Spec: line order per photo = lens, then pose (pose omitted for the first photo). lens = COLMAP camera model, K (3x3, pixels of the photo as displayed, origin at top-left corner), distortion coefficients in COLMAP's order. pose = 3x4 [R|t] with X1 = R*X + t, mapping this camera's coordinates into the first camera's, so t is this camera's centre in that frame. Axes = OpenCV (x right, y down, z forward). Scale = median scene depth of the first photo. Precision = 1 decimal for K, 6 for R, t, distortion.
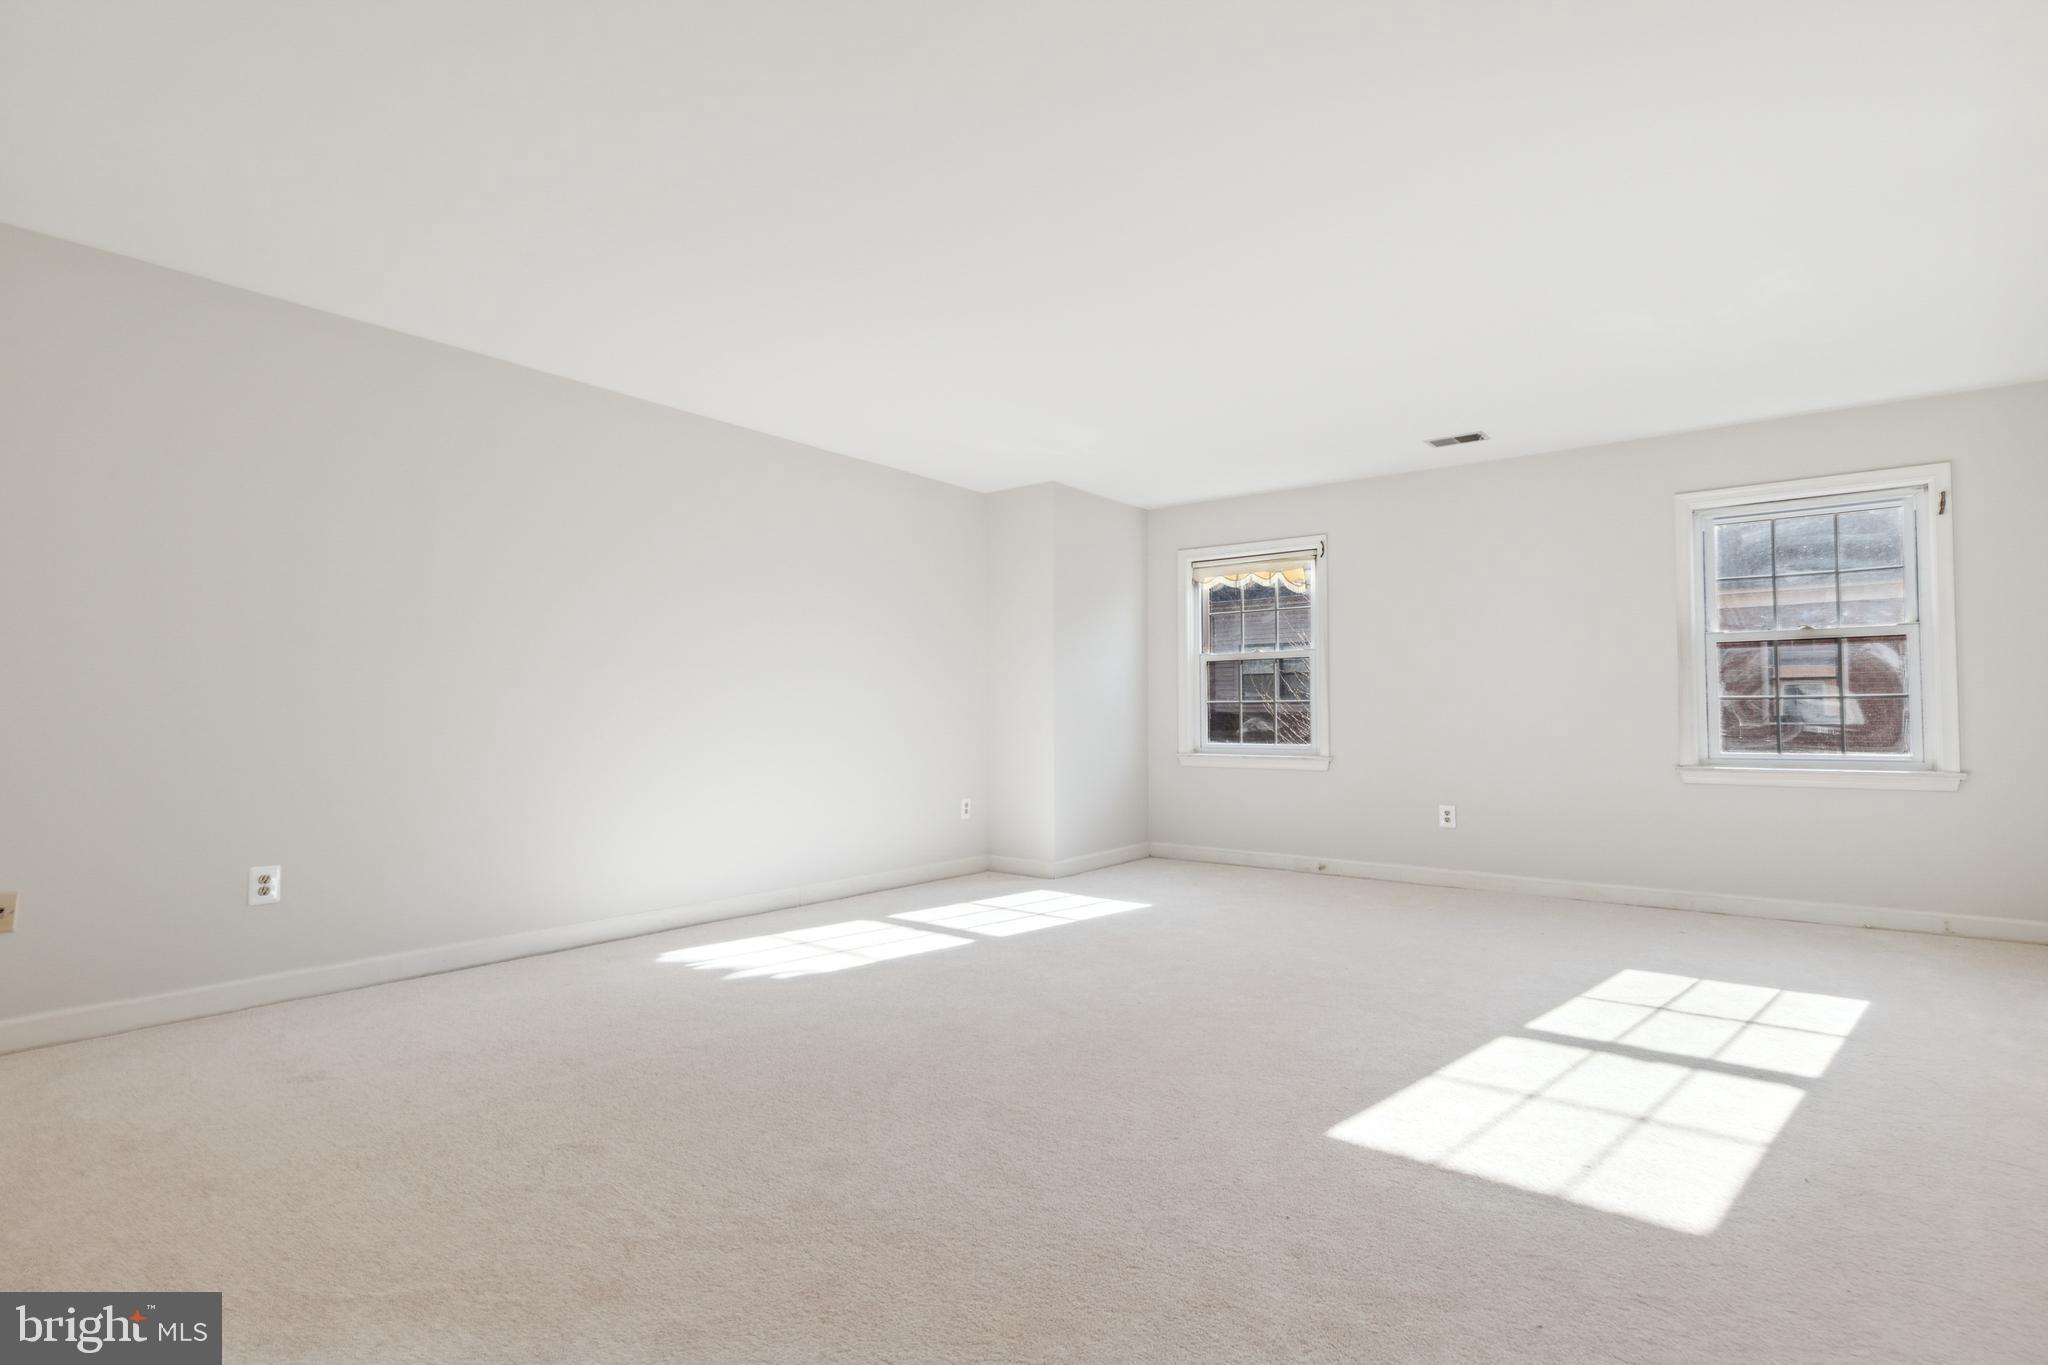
lens RADIAL K [[945.3, 0, 1026.3], [0, 945.3, 721.1], [0, 0, 1]] dist [-0.000614, -0.000013]
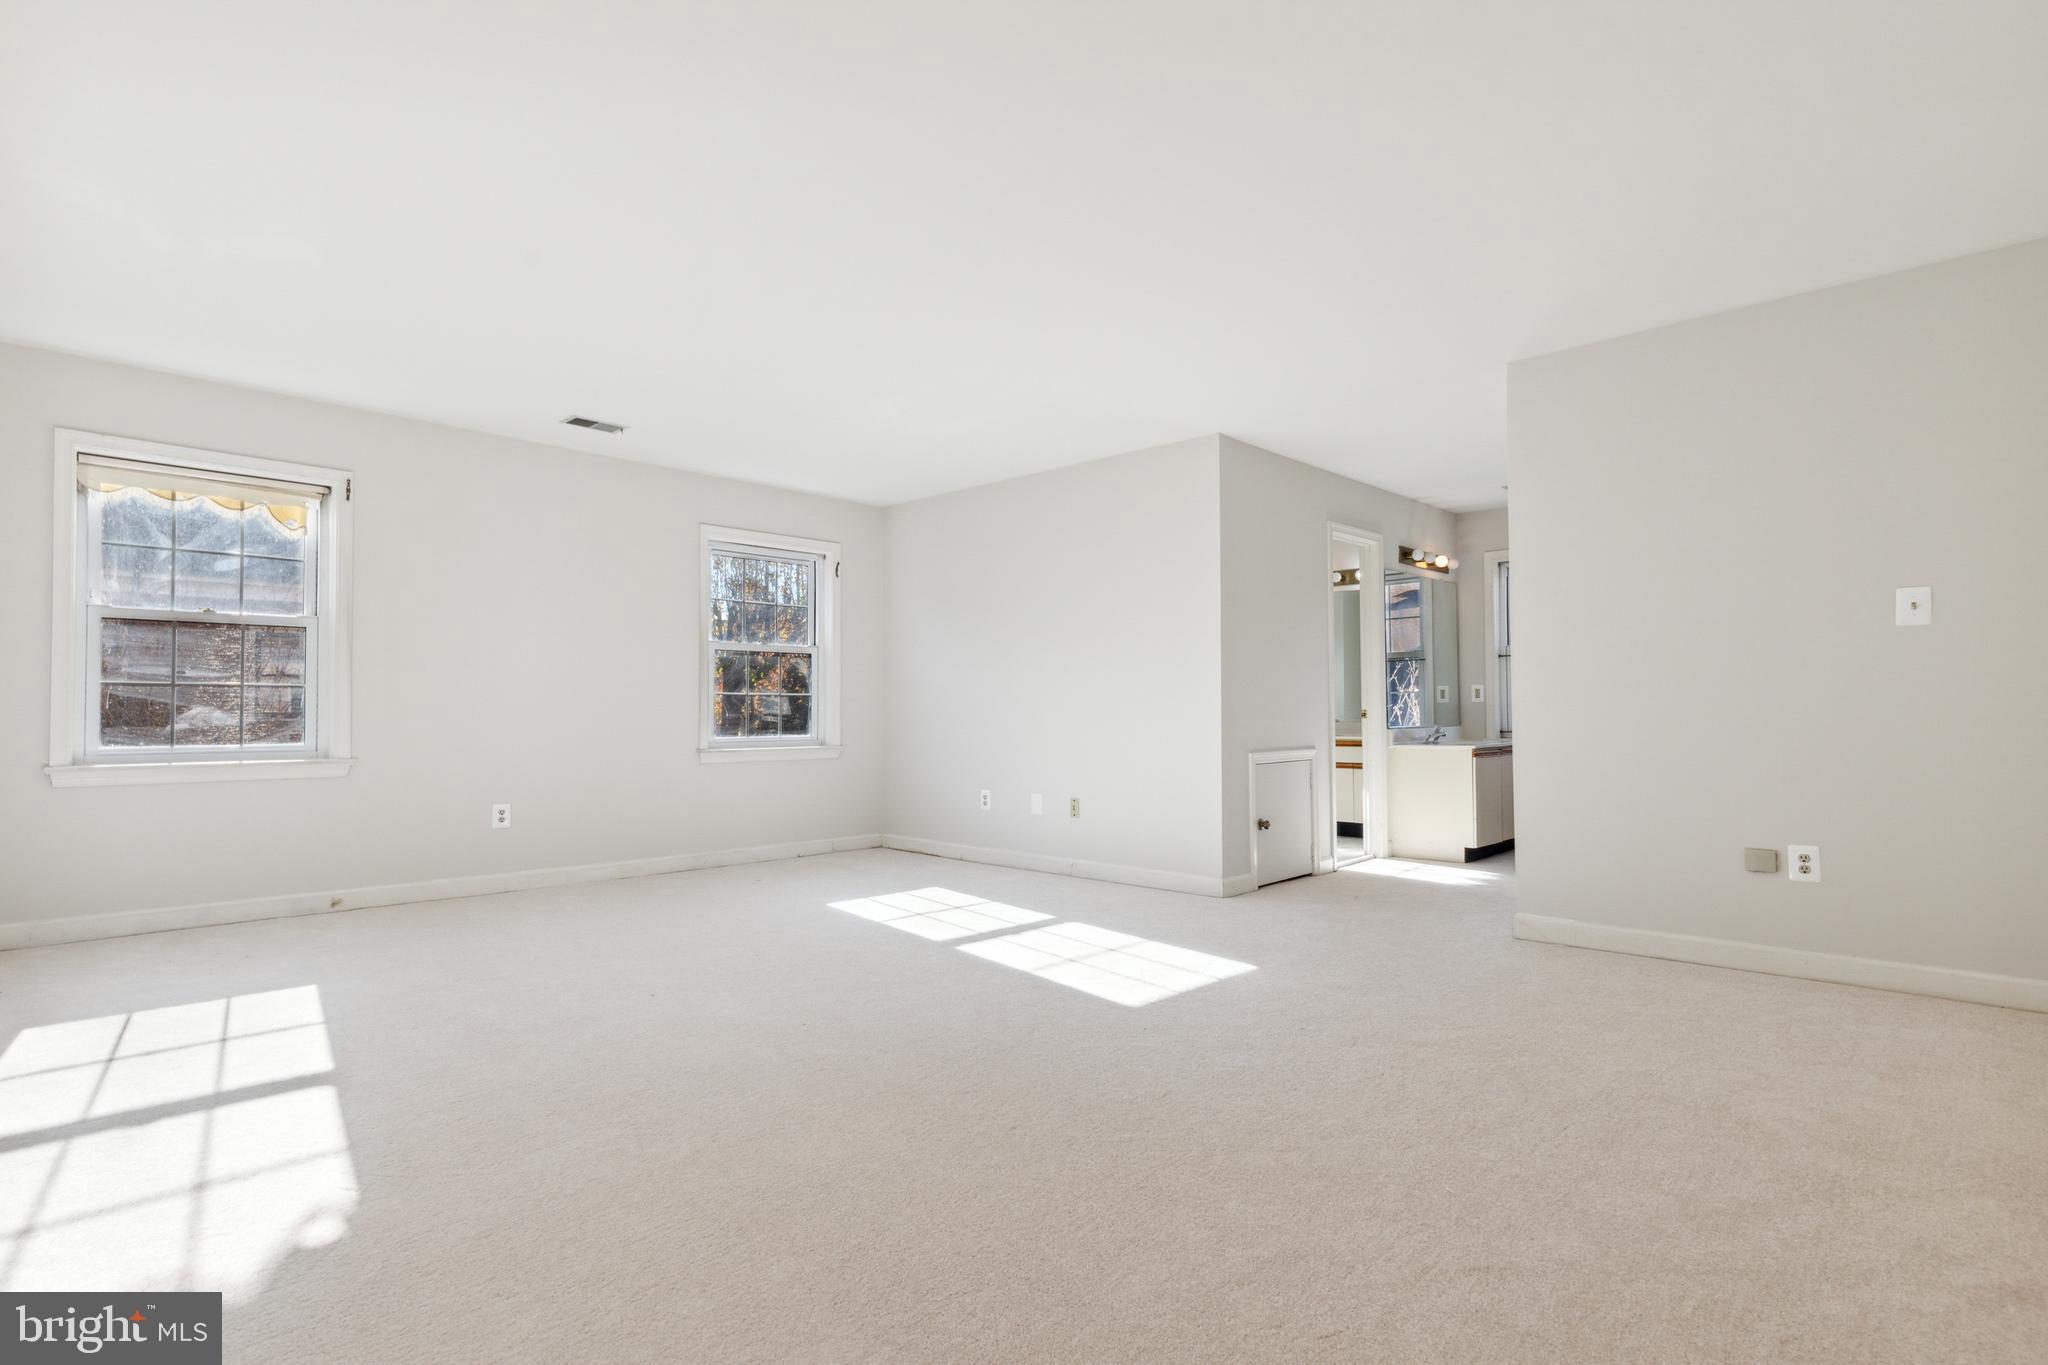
lens RADIAL K [[1063.0, 0, 1014.1], [0, 1063.0, 685.2], [0, 0, 1]] dist [0.000042, -0.000598]
pose [[0.121248, 0.024743, 0.992314, -0.481685], [-0.001187, 0.999692, -0.024782, -0.001096], [-0.992622, 0.001827, 0.121240, 0.350006]]
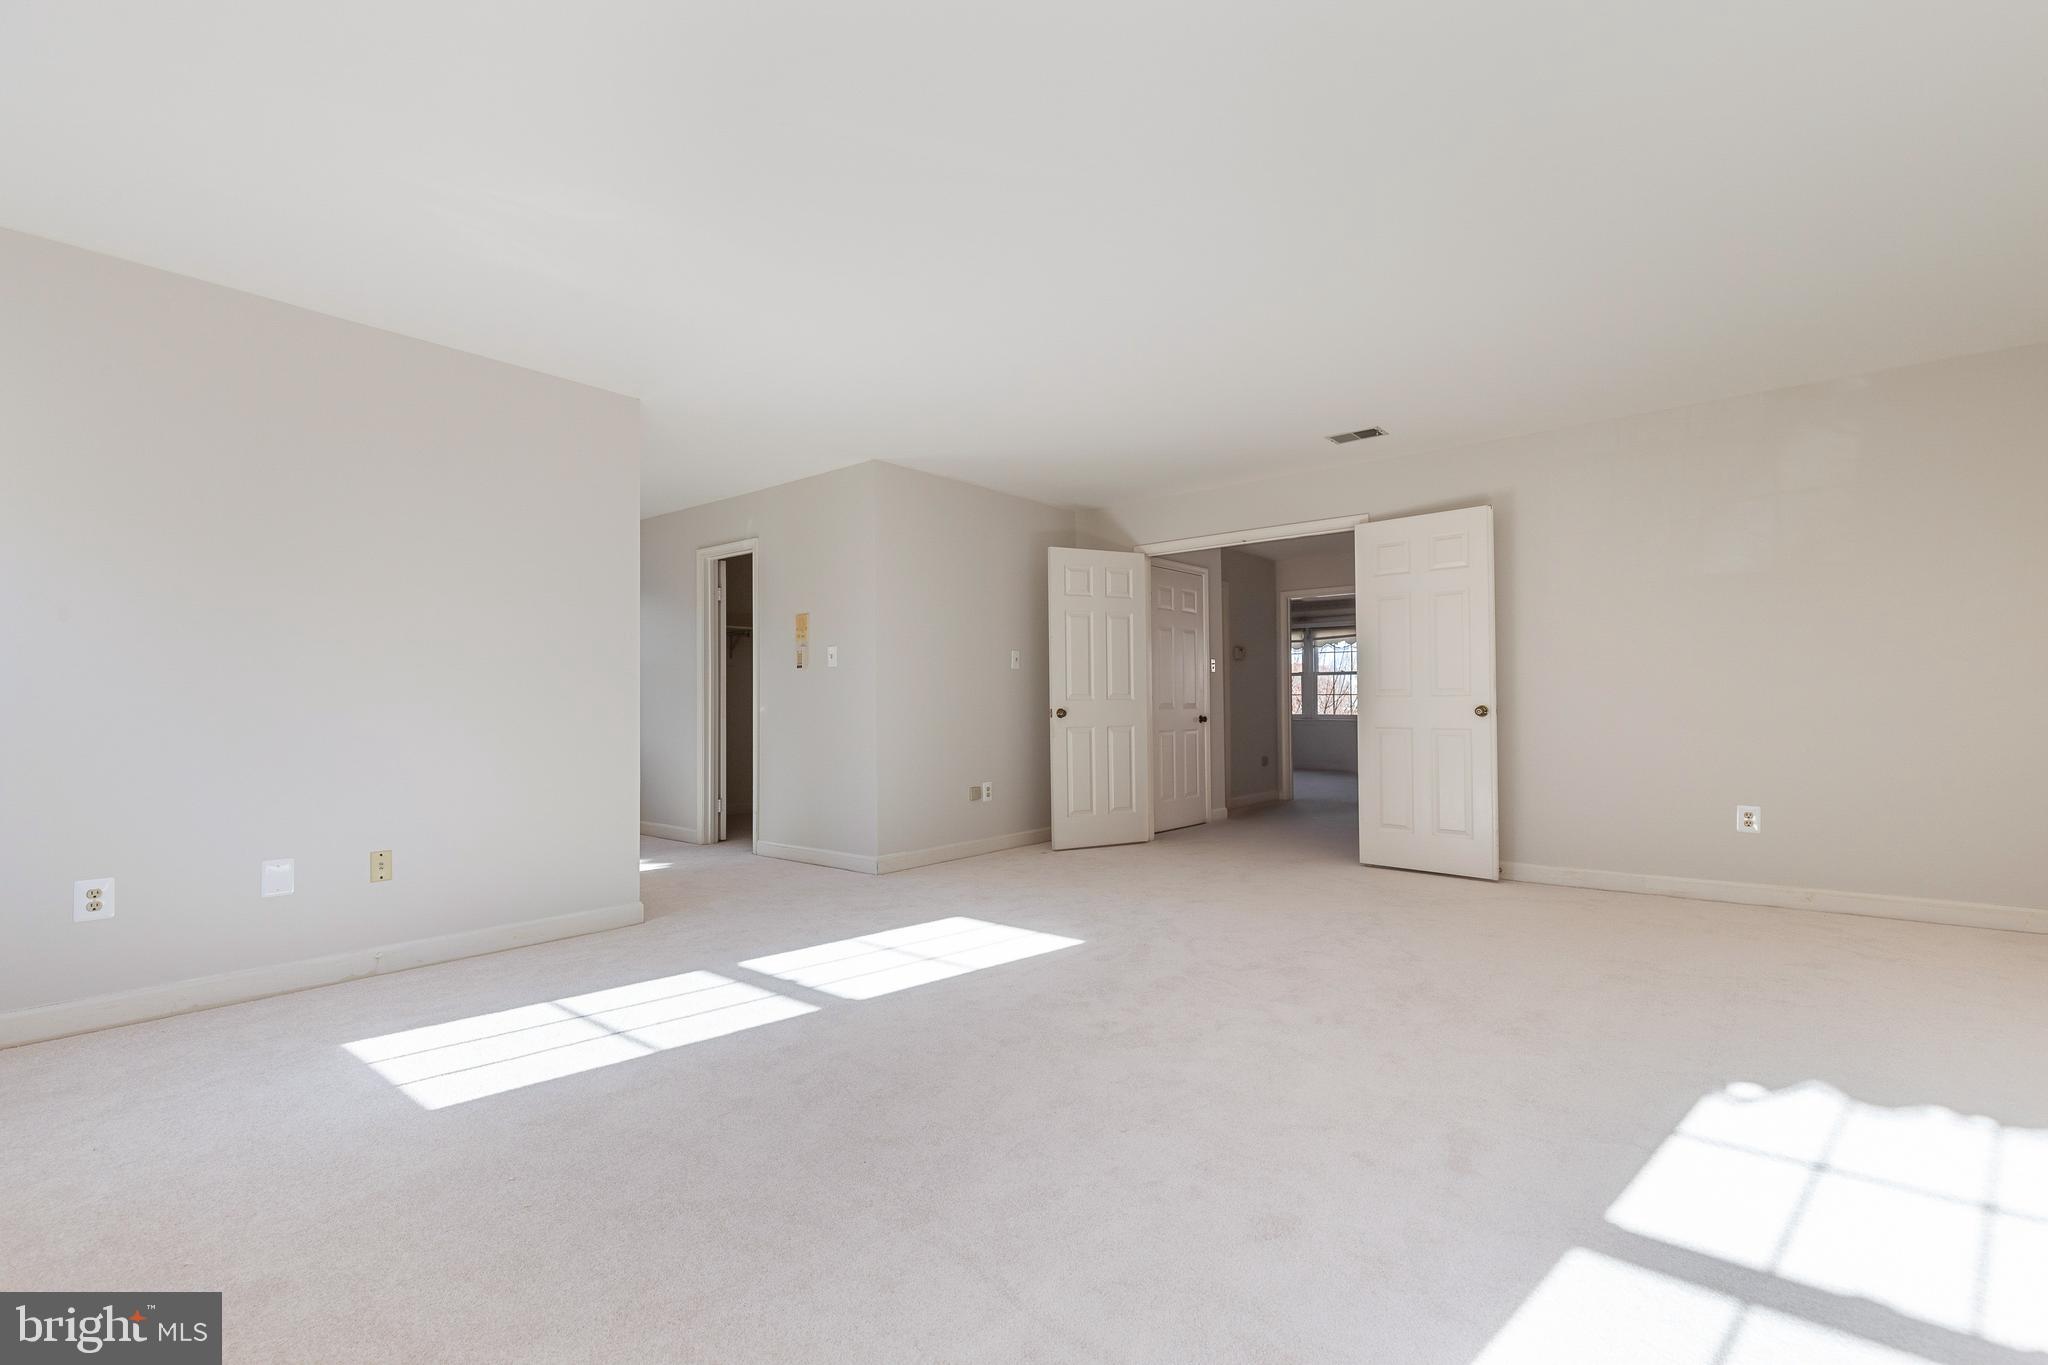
lens RADIAL K [[1063.0, 0, 1014.1], [0, 1063.0, 685.2], [0, 0, 1]] dist [0.000042, -0.000598]
pose [[-0.998201, 0.005780, -0.059671, 3.130414], [0.007265, 0.999668, -0.024704, 0.009605], [0.059509, -0.025094, -0.997912, 4.223156]]
